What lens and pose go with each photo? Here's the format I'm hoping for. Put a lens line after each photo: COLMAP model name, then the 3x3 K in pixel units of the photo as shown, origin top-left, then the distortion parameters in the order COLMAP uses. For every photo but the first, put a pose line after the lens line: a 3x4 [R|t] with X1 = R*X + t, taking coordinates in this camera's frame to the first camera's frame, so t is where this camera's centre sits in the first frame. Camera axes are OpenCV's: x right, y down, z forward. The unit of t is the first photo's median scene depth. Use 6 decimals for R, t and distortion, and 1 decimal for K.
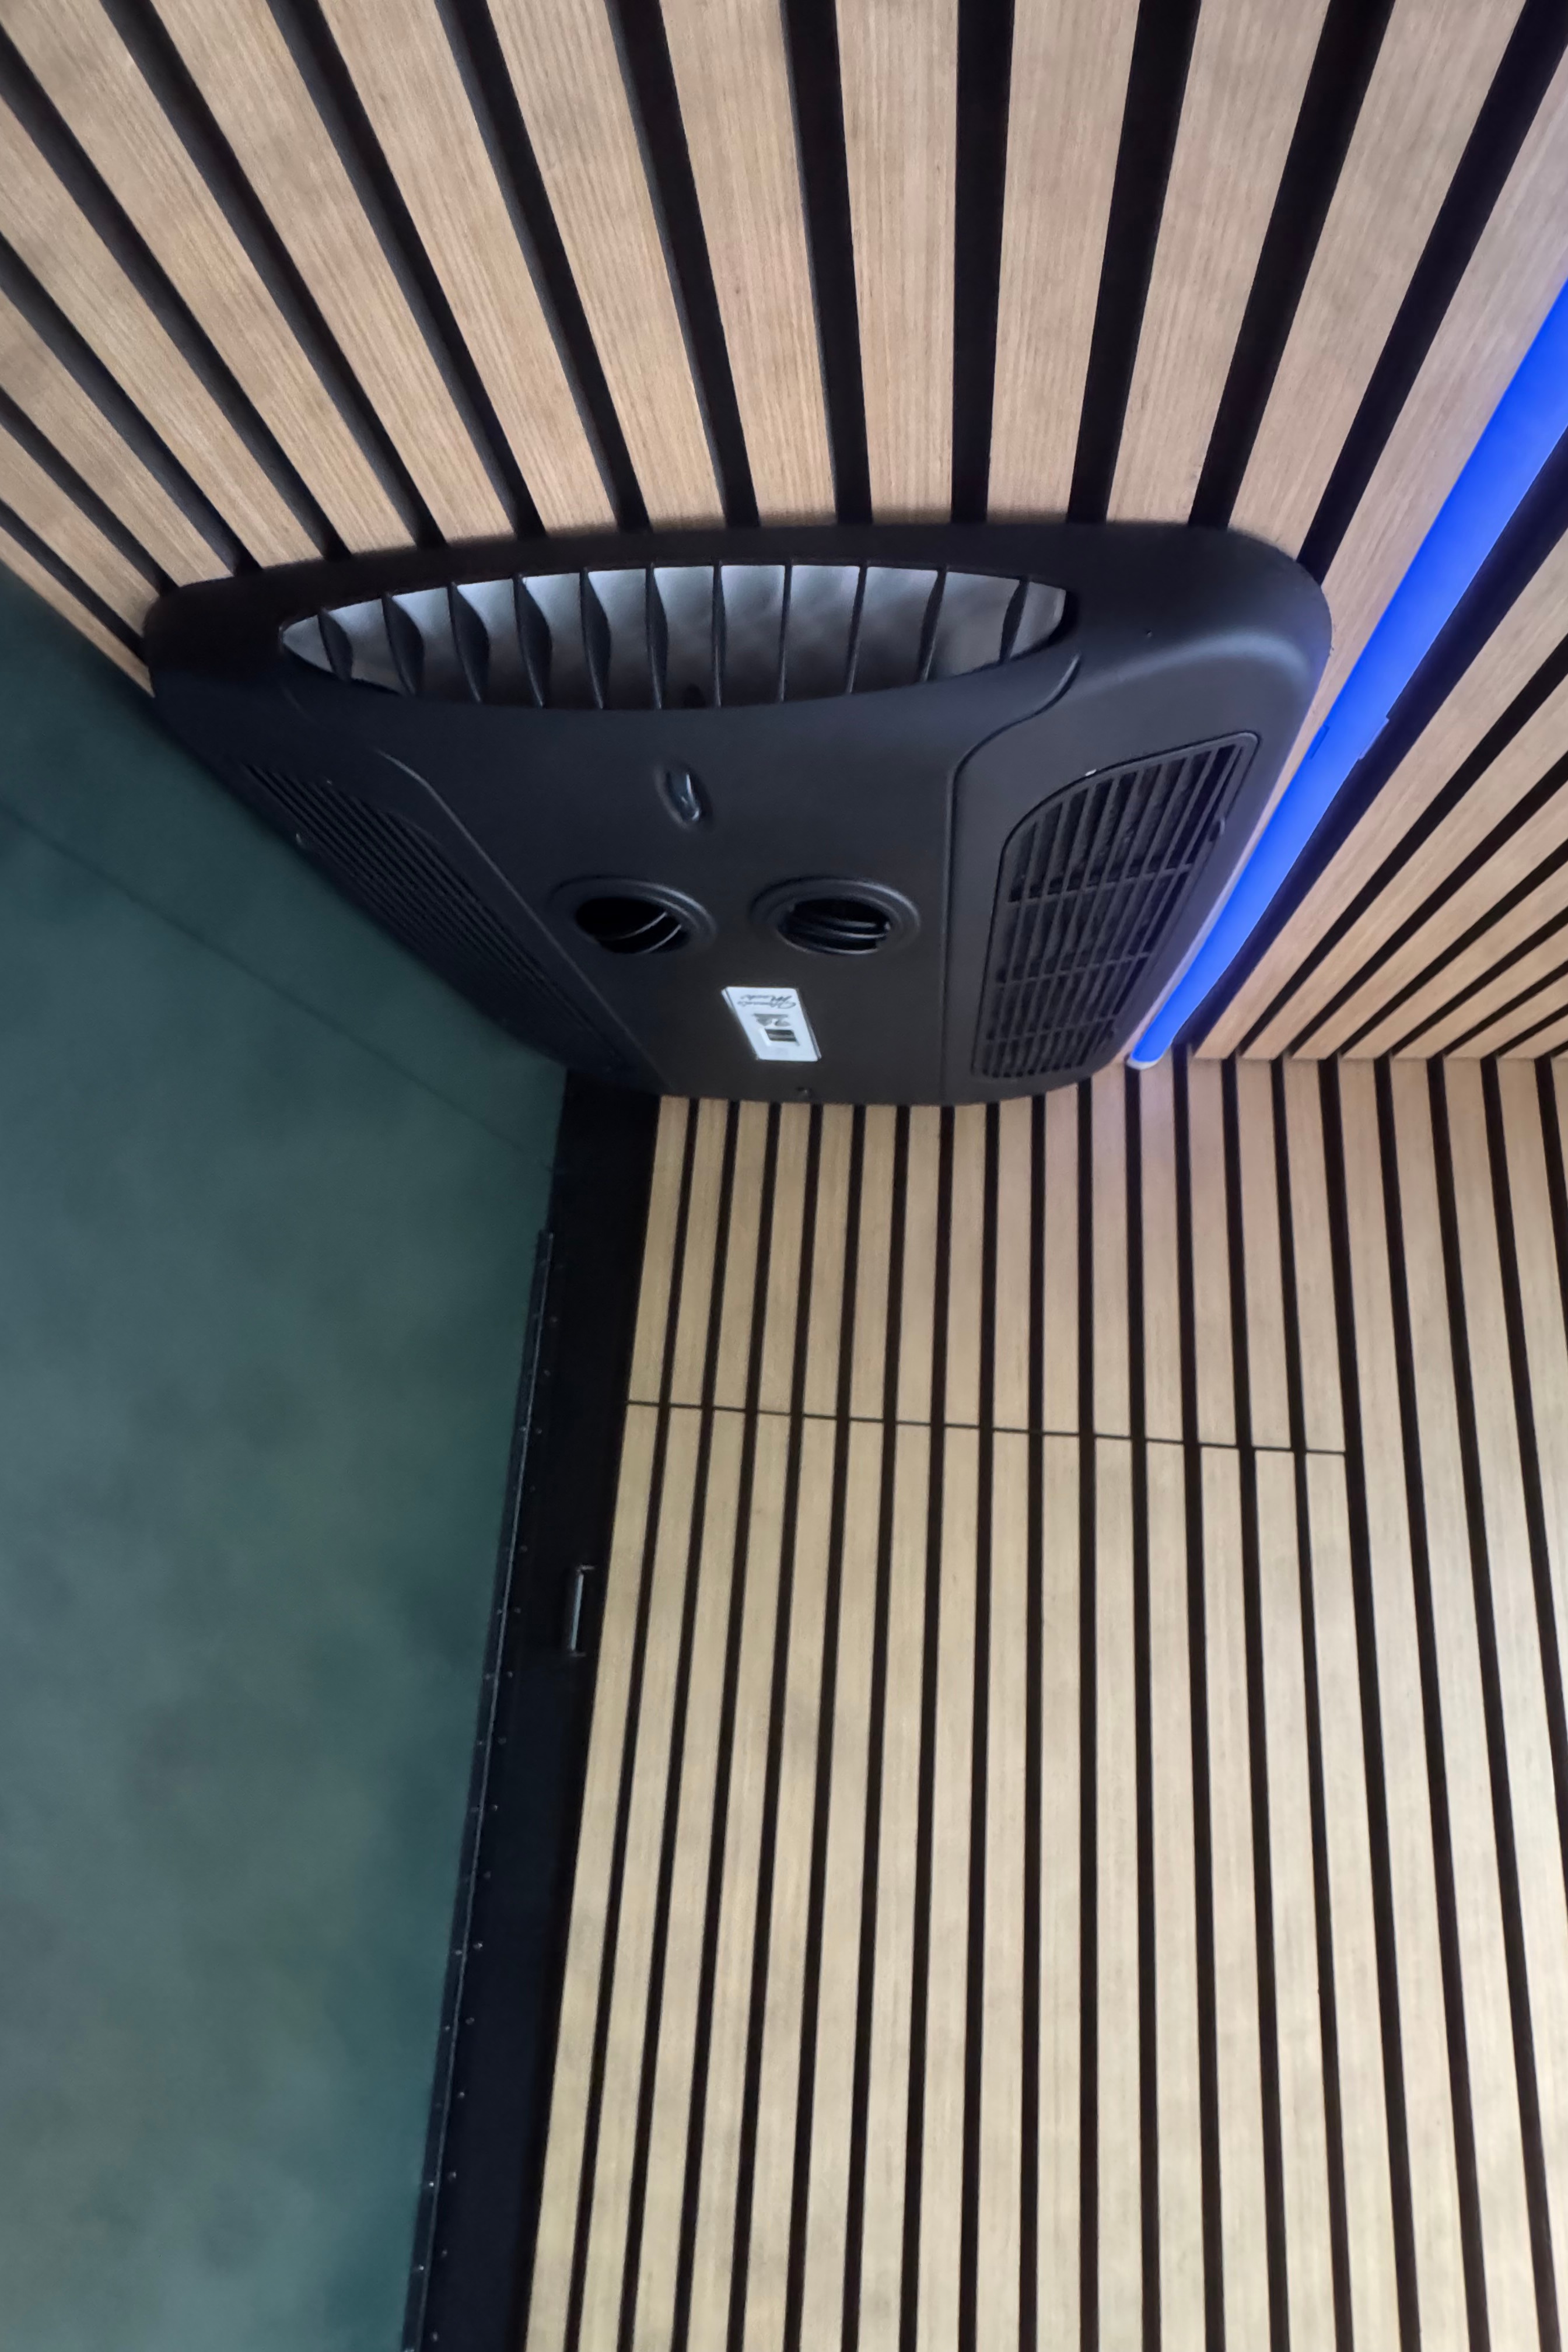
lens RADIAL K [[956.0, 0, 791.8], [0, 956.0, 1173.9], [0, 0, 1]] dist [0.000015, -0.000066]
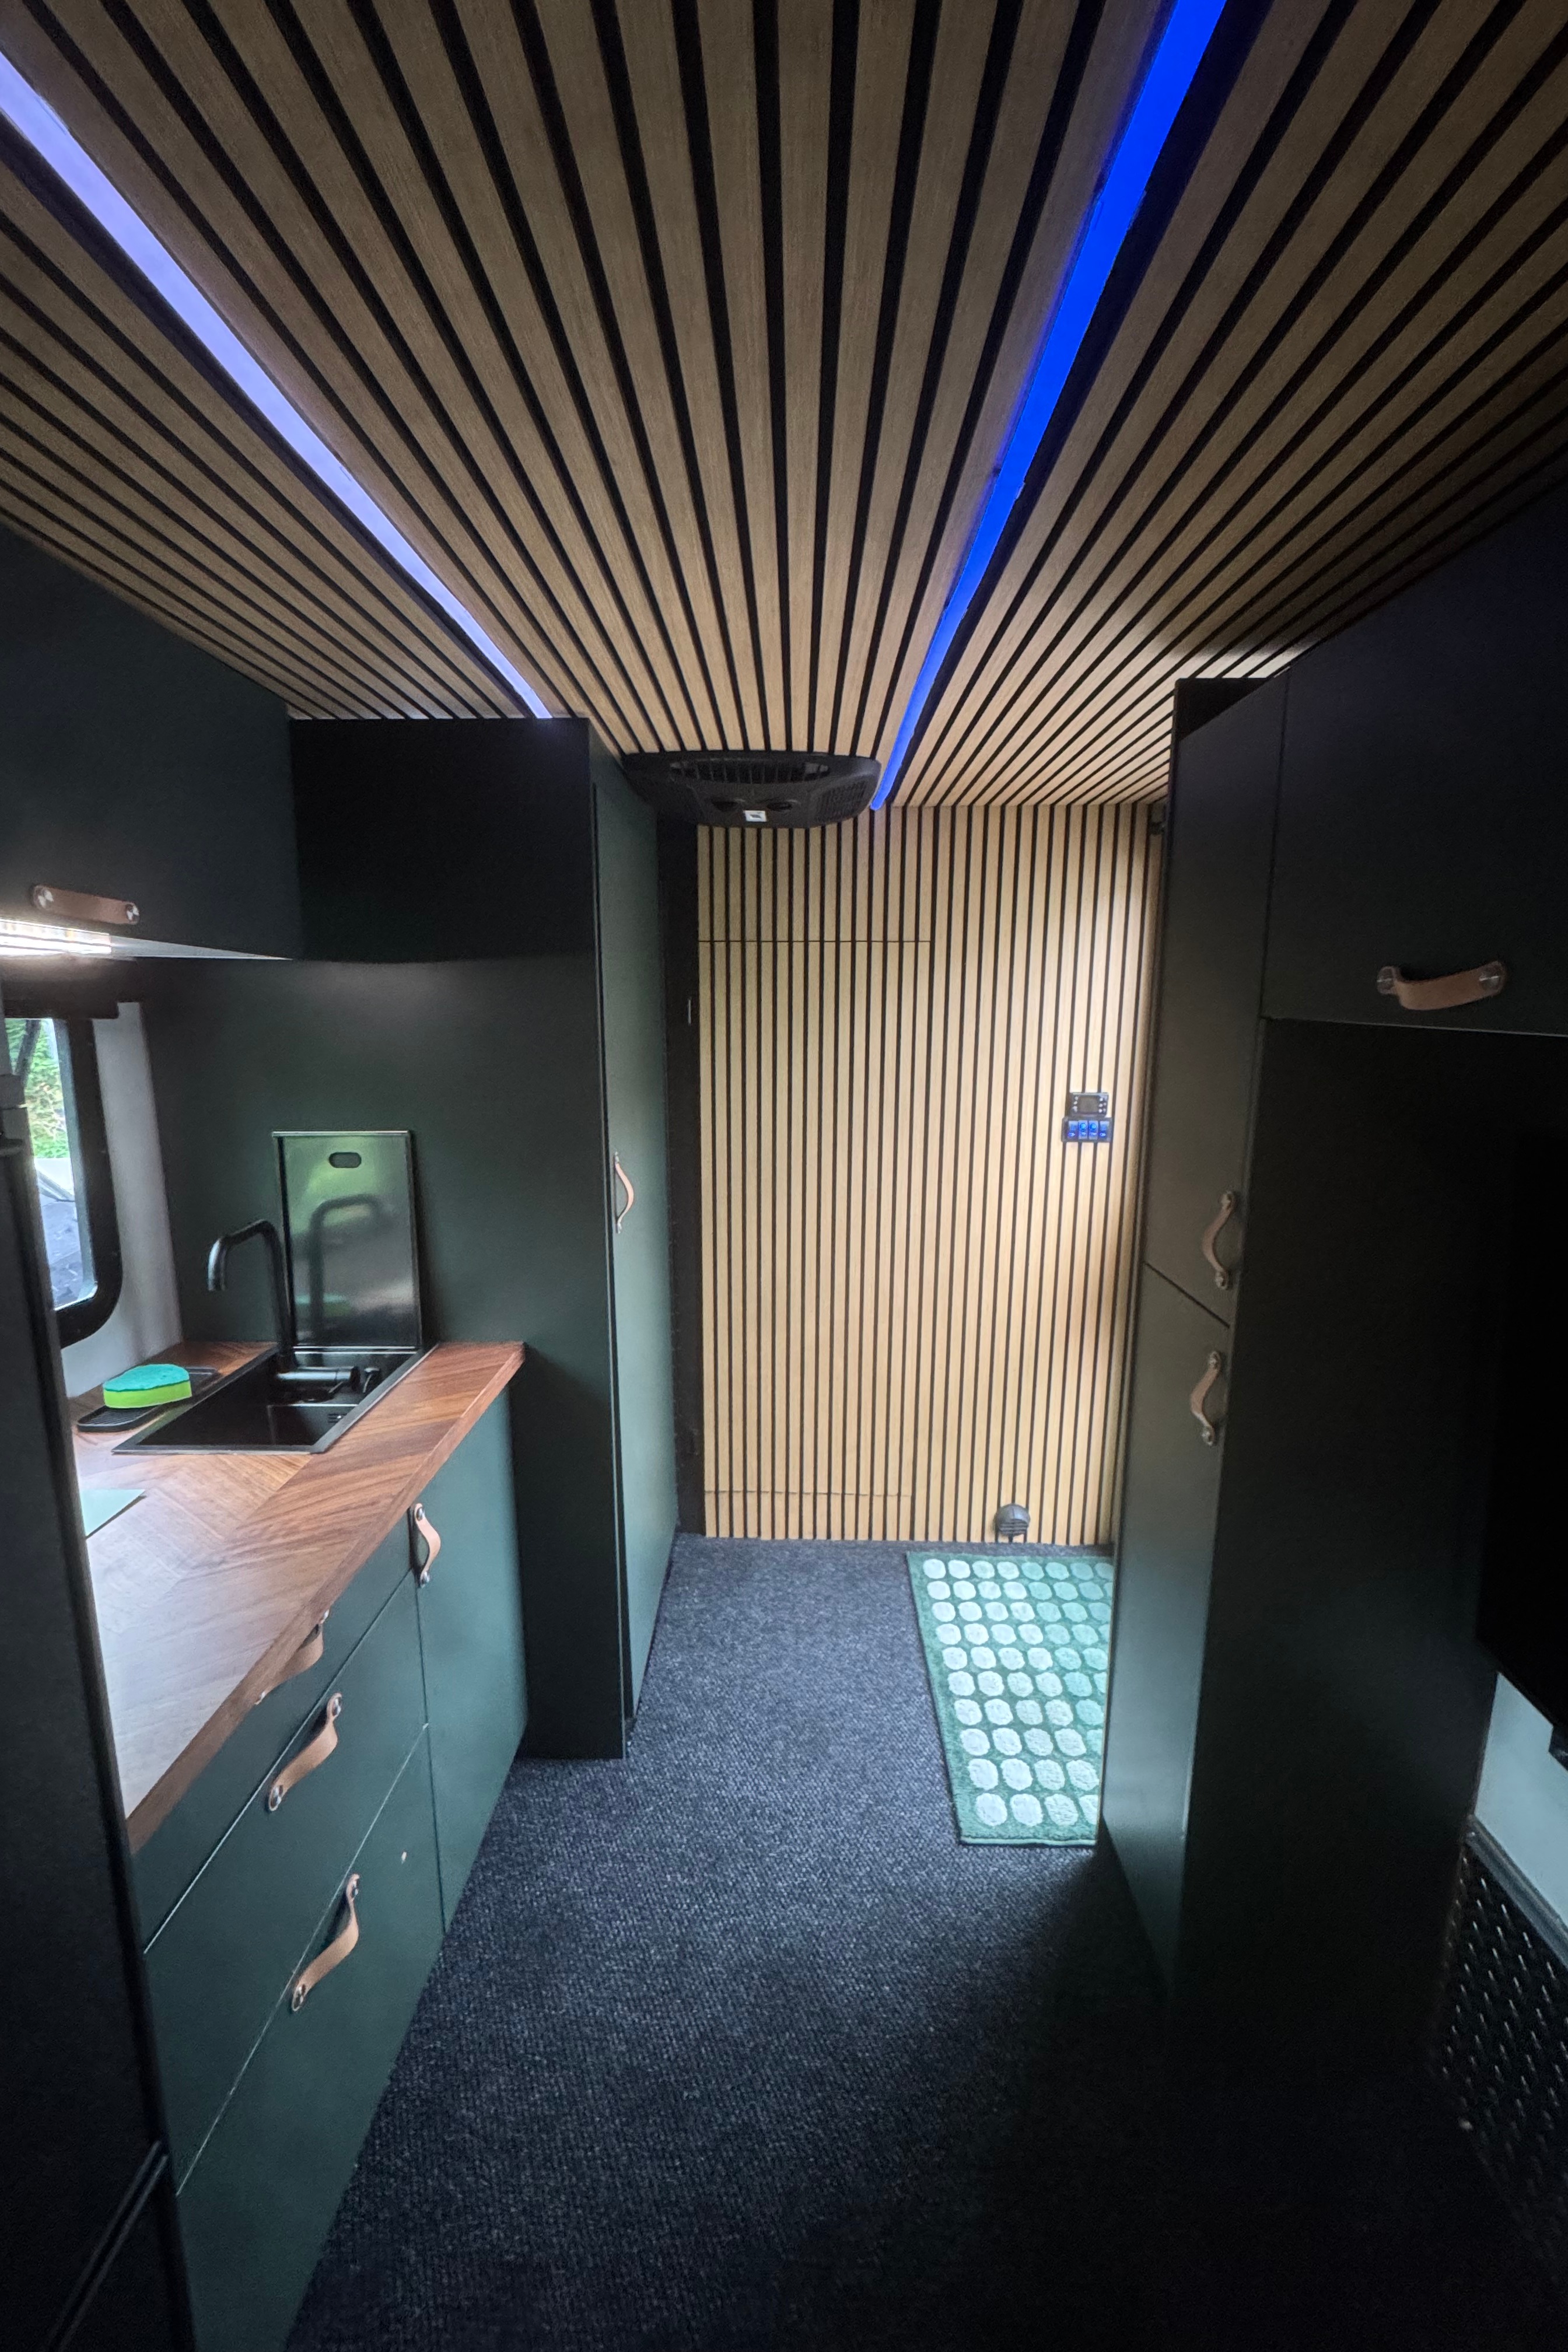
lens RADIAL K [[937.9, 0, 785.8], [0, 937.9, 1173.5], [0, 0, 1]] dist [-0.001845, -0.000583]
pose [[0.989051, -0.085442, 0.120323, -0.358257], [0.029732, 0.913995, 0.404634, -0.291779], [-0.144547, -0.396626, 0.906528, -2.136742]]
